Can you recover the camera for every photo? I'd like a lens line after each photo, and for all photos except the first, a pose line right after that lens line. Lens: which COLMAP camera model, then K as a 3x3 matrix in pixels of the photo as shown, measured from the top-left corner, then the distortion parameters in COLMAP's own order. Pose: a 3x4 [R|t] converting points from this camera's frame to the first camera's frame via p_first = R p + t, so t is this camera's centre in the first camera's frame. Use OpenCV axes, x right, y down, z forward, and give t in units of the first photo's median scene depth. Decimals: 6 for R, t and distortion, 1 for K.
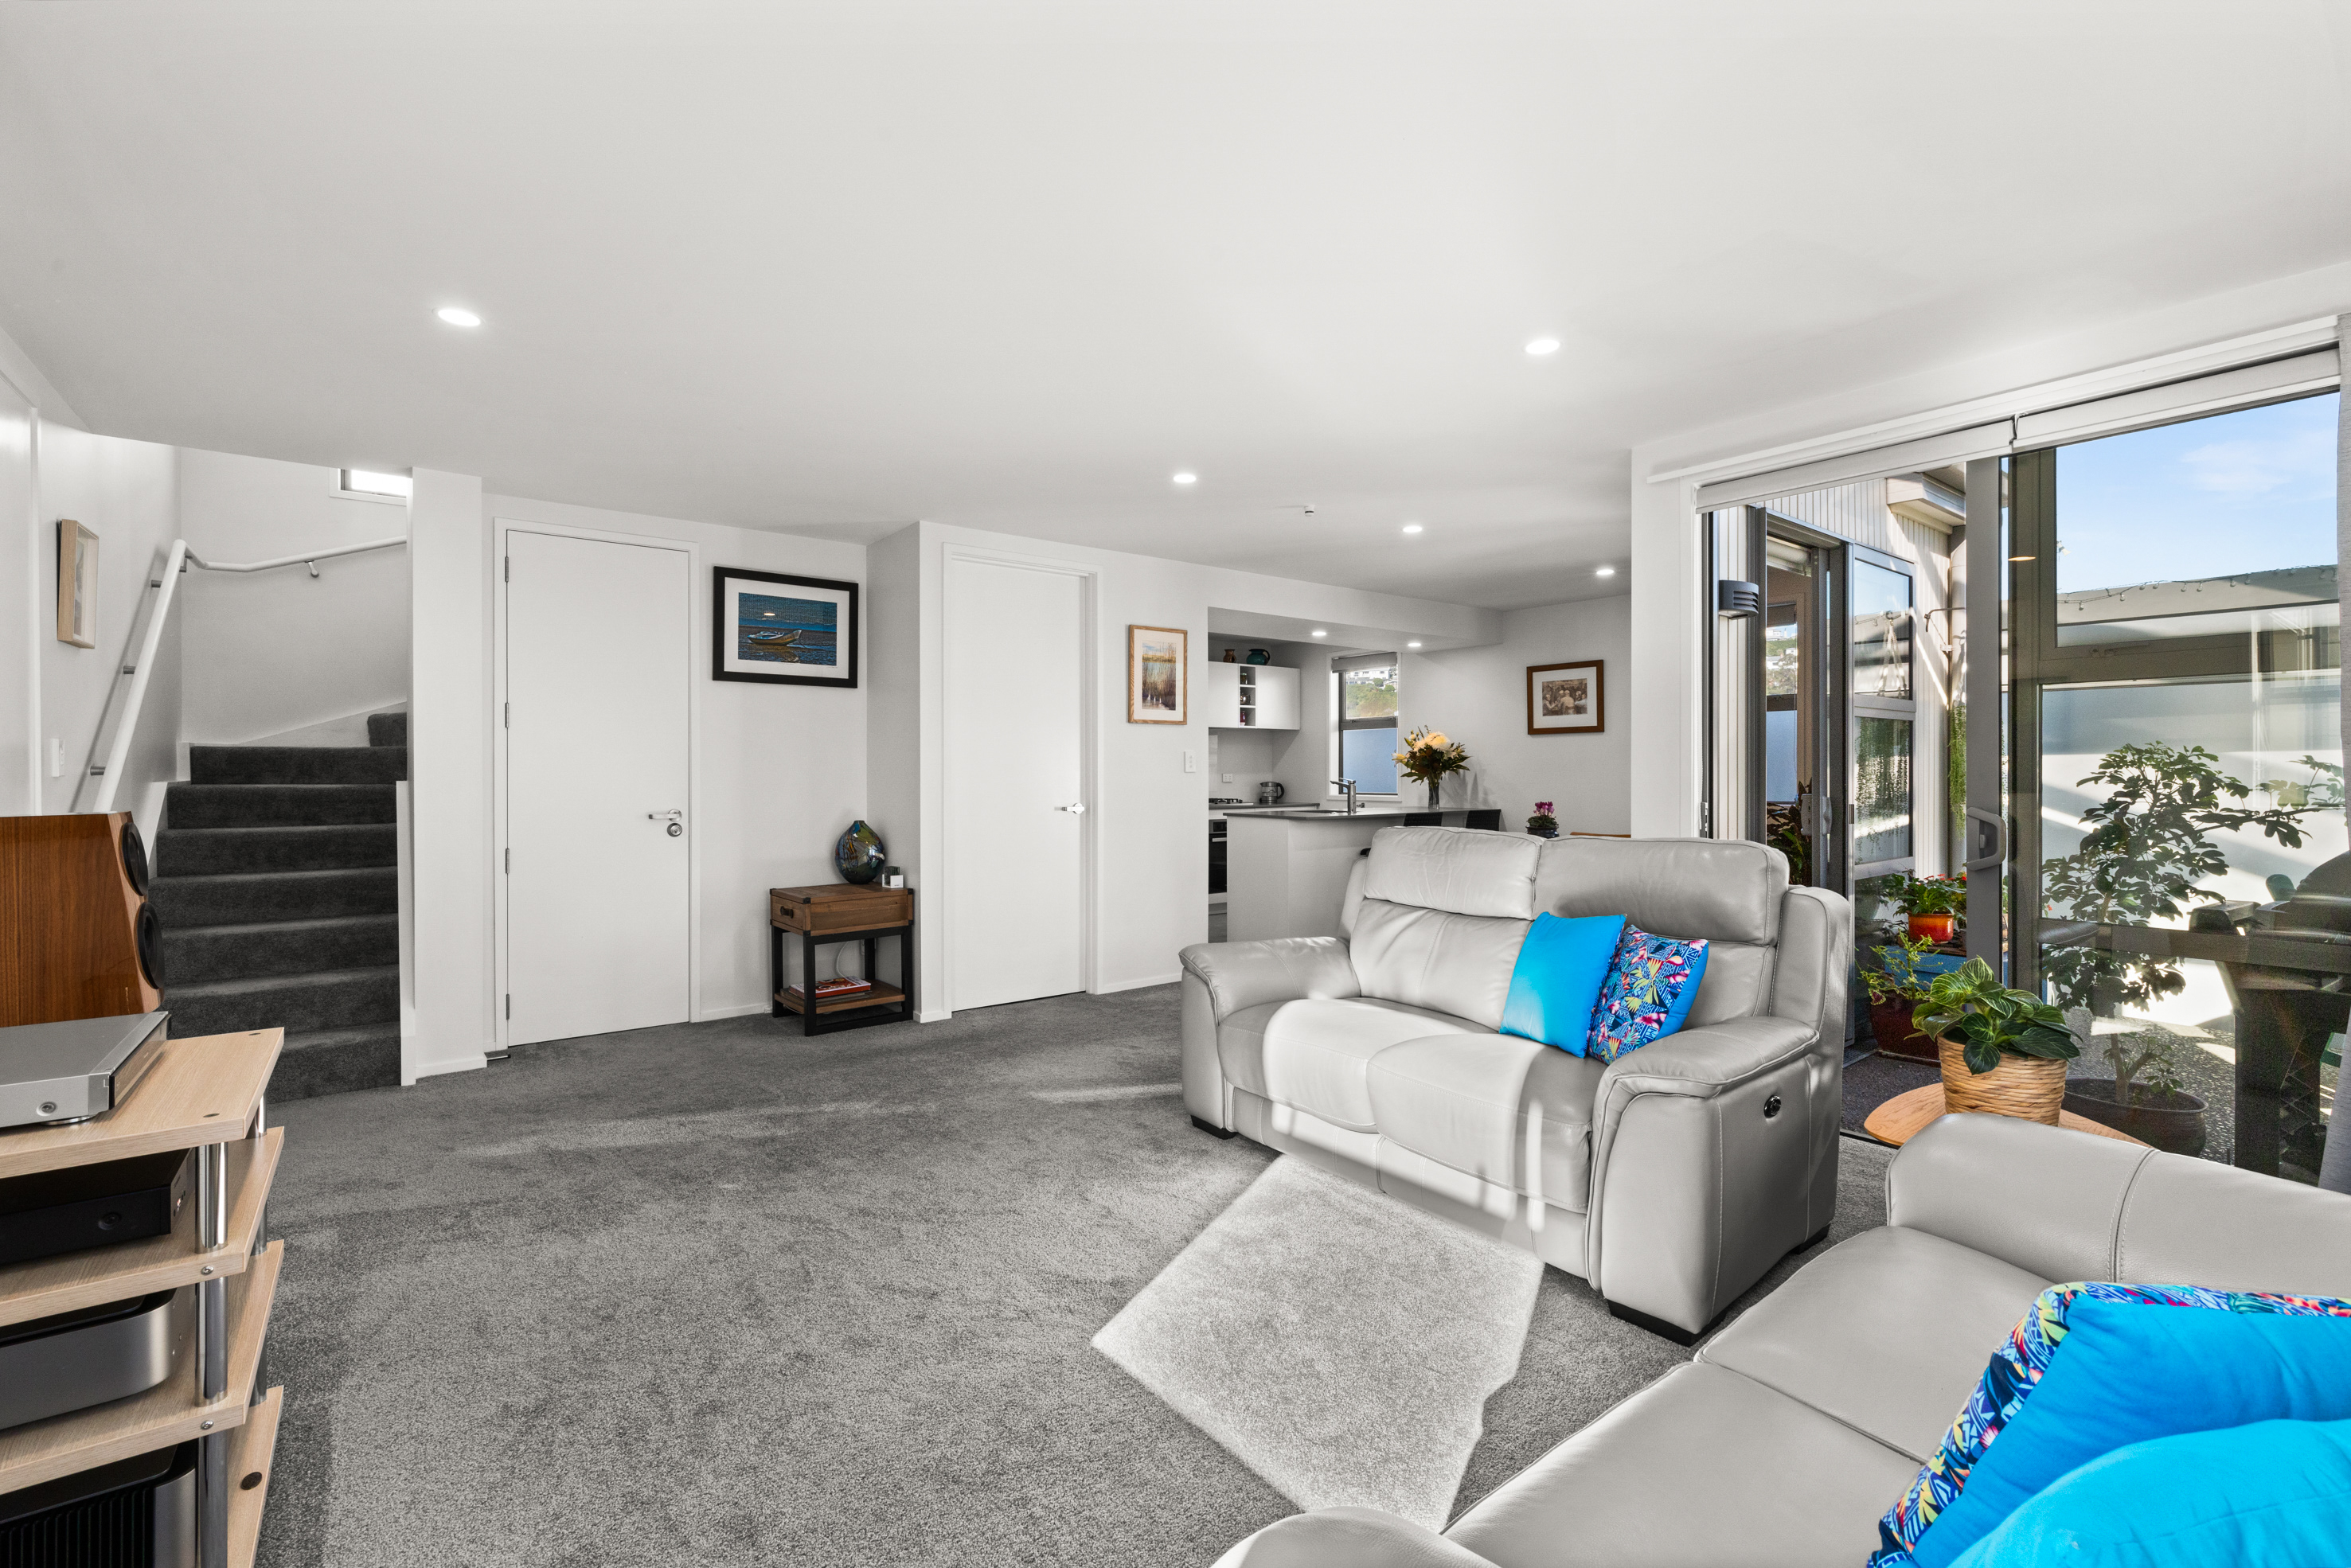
lens RADIAL K [[1018.1, 0, 1169.2], [0, 1018.1, 776.9], [0, 0, 1]] dist [0.001815, 0.000181]
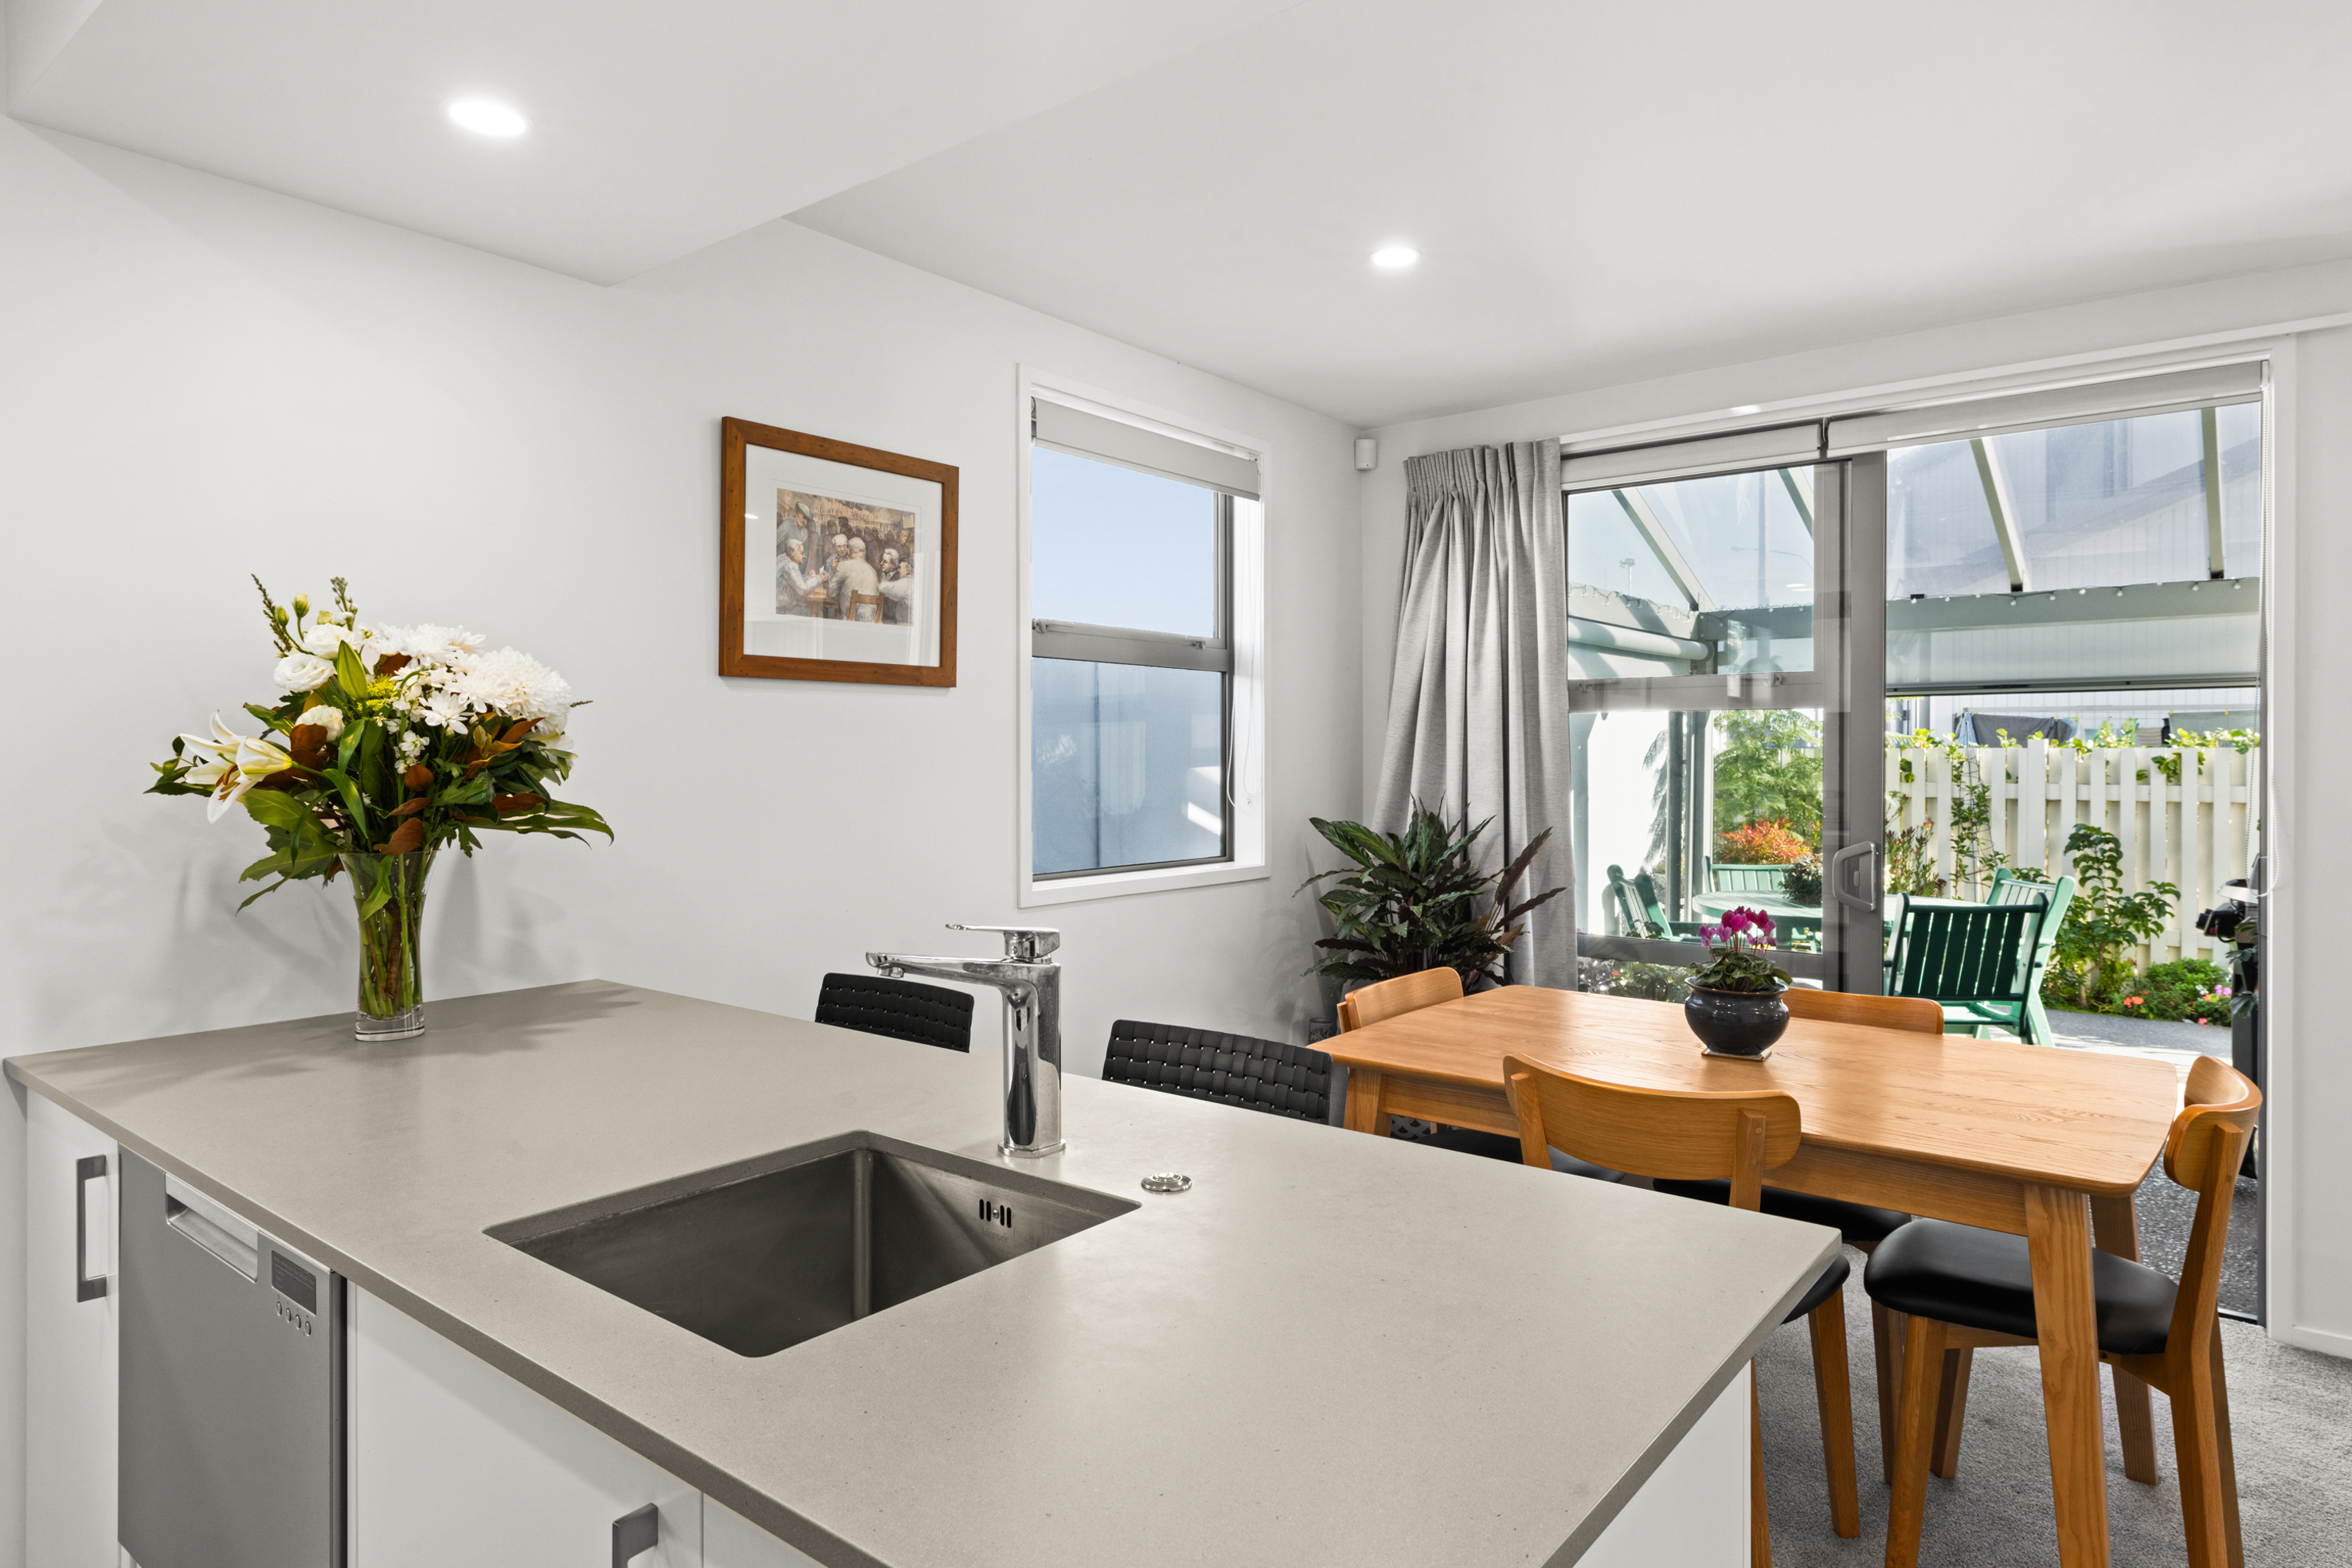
lens RADIAL K [[1357.6, 0, 1218.5], [0, 1357.6, 759.8], [0, 0, 1]] dist [-0.003307, -0.001045]
pose [[-0.253142, 0.000315, 0.967429, -0.014732], [0.002341, 0.999997, 0.000287, -0.018951], [-0.967426, 0.002337, -0.253142, 0.913432]]
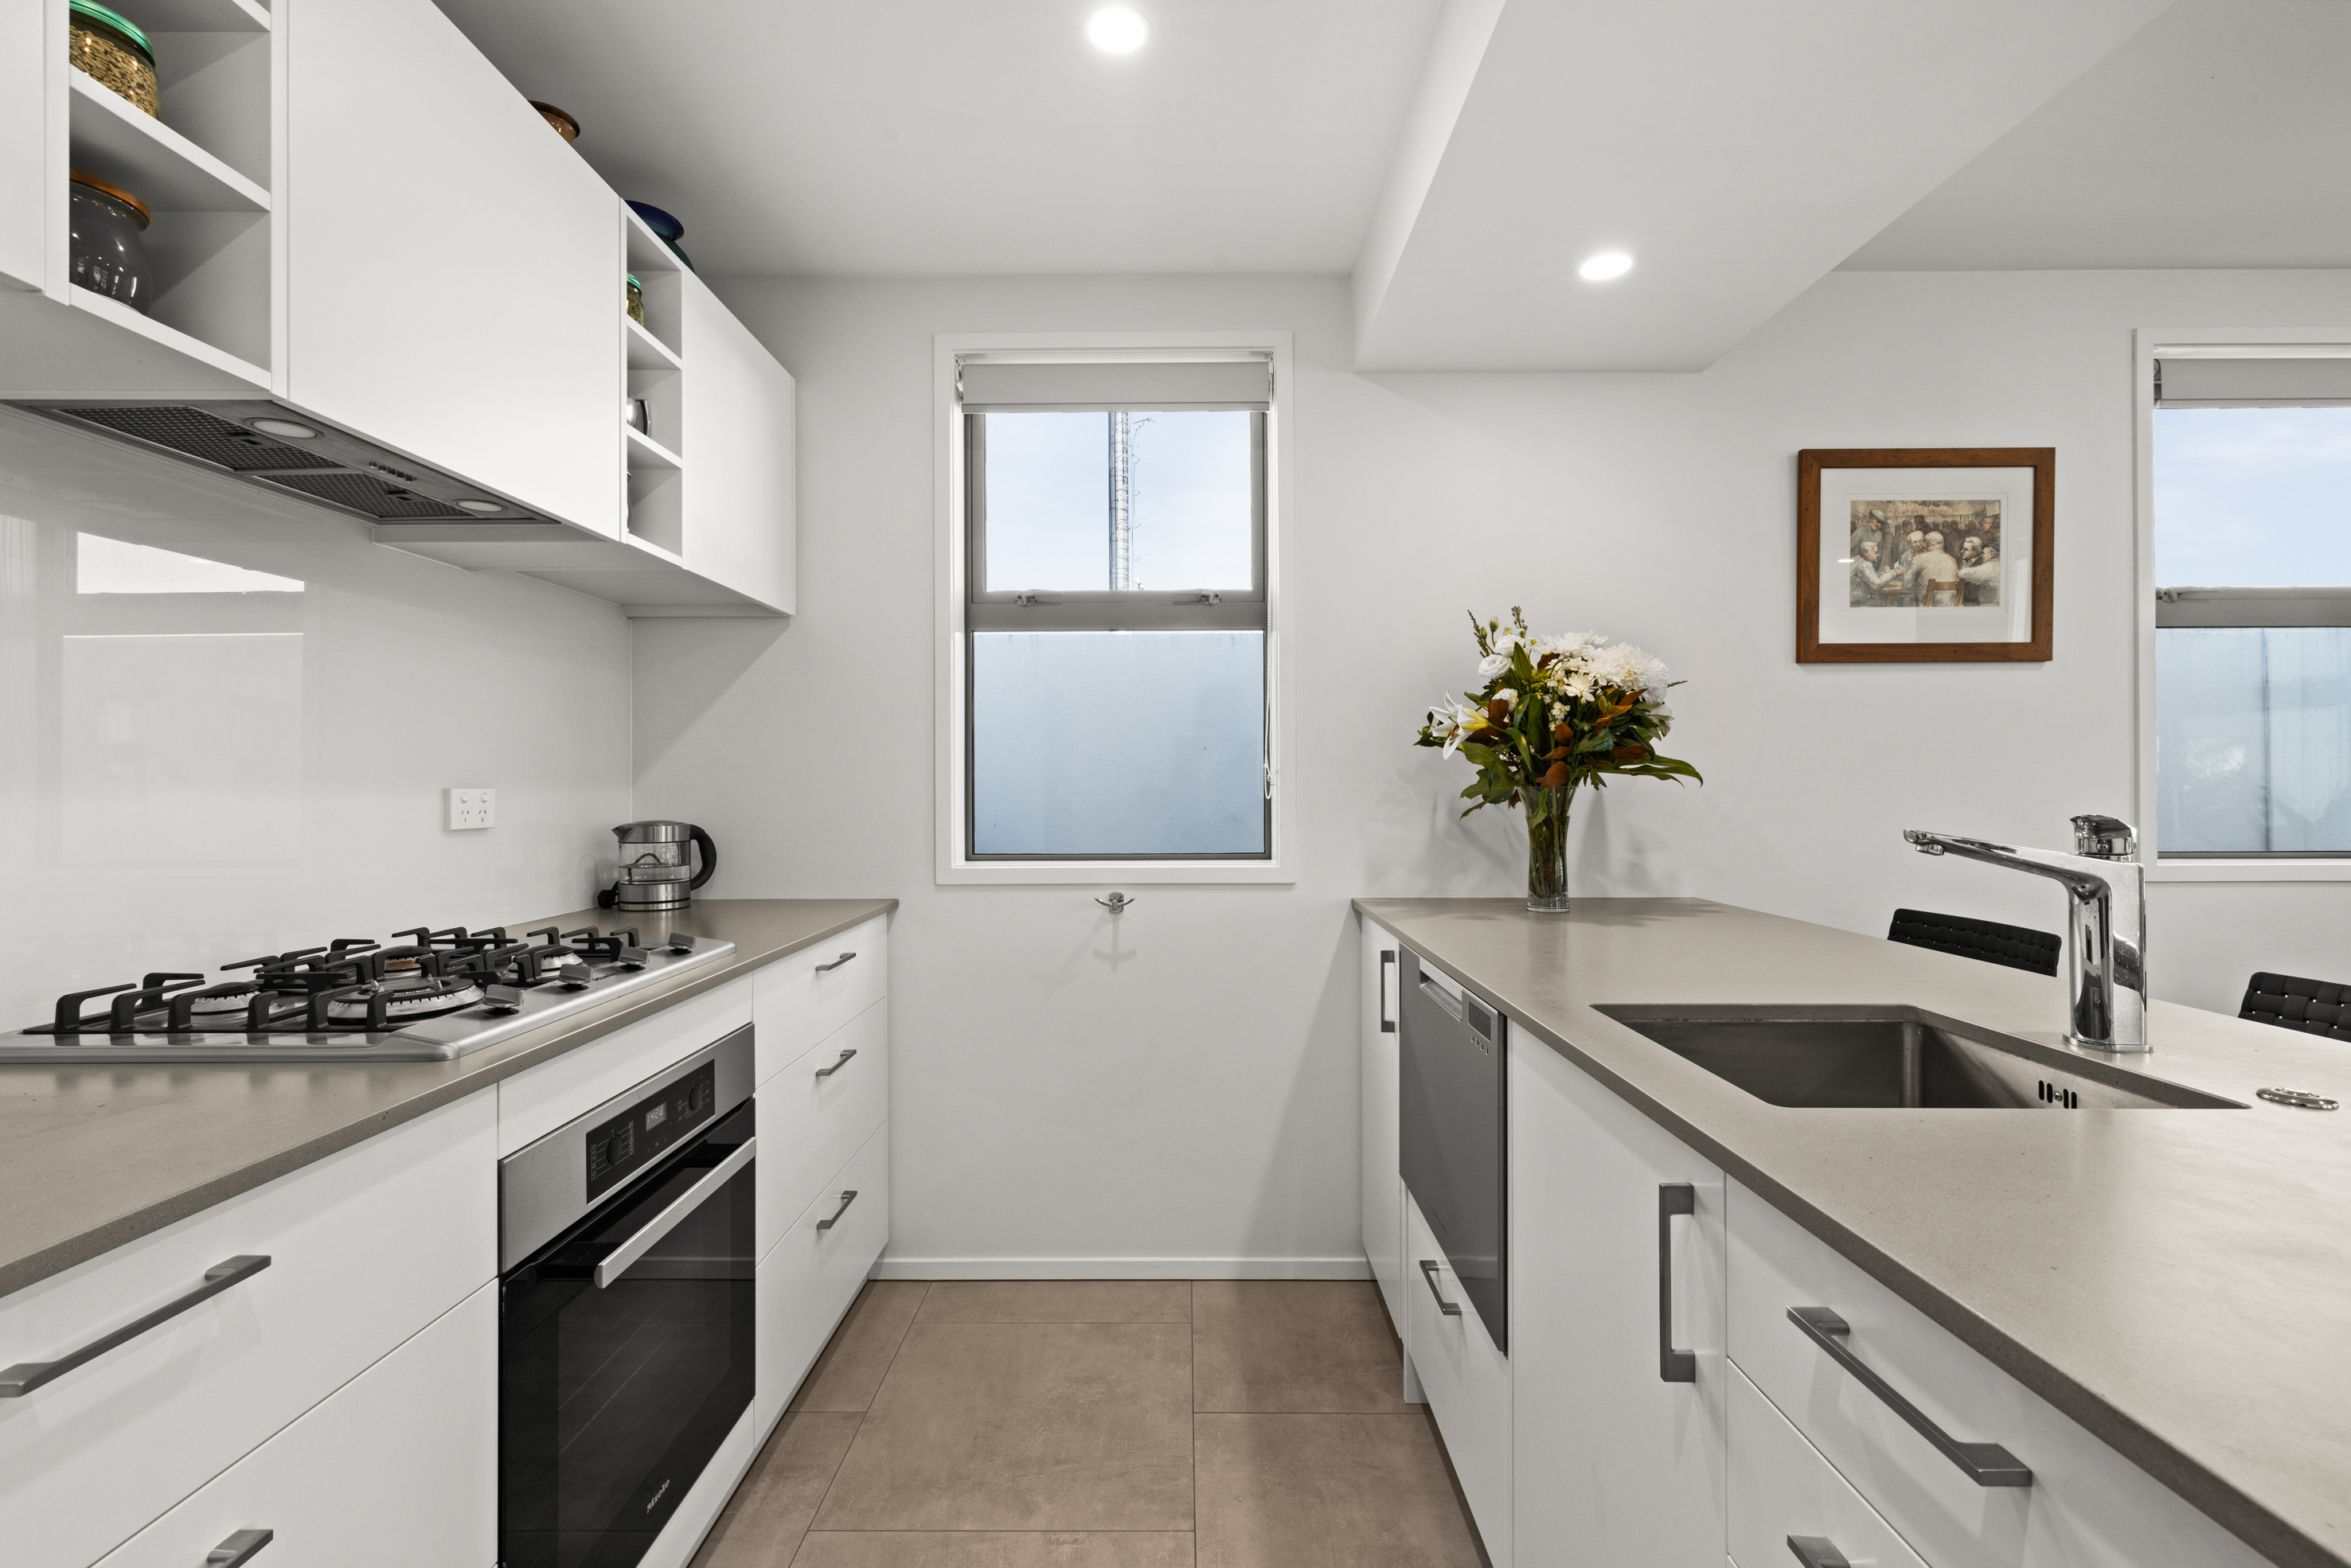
lens RADIAL K [[1018.1, 0, 1169.2], [0, 1018.1, 776.9], [0, 0, 1]] dist [0.001815, 0.000181]
pose [[0.617973, 0.001722, 0.786197, -0.018804], [0.003081, 0.999985, -0.004611, -0.004814], [-0.786193, 0.005272, 0.617958, 0.906875]]
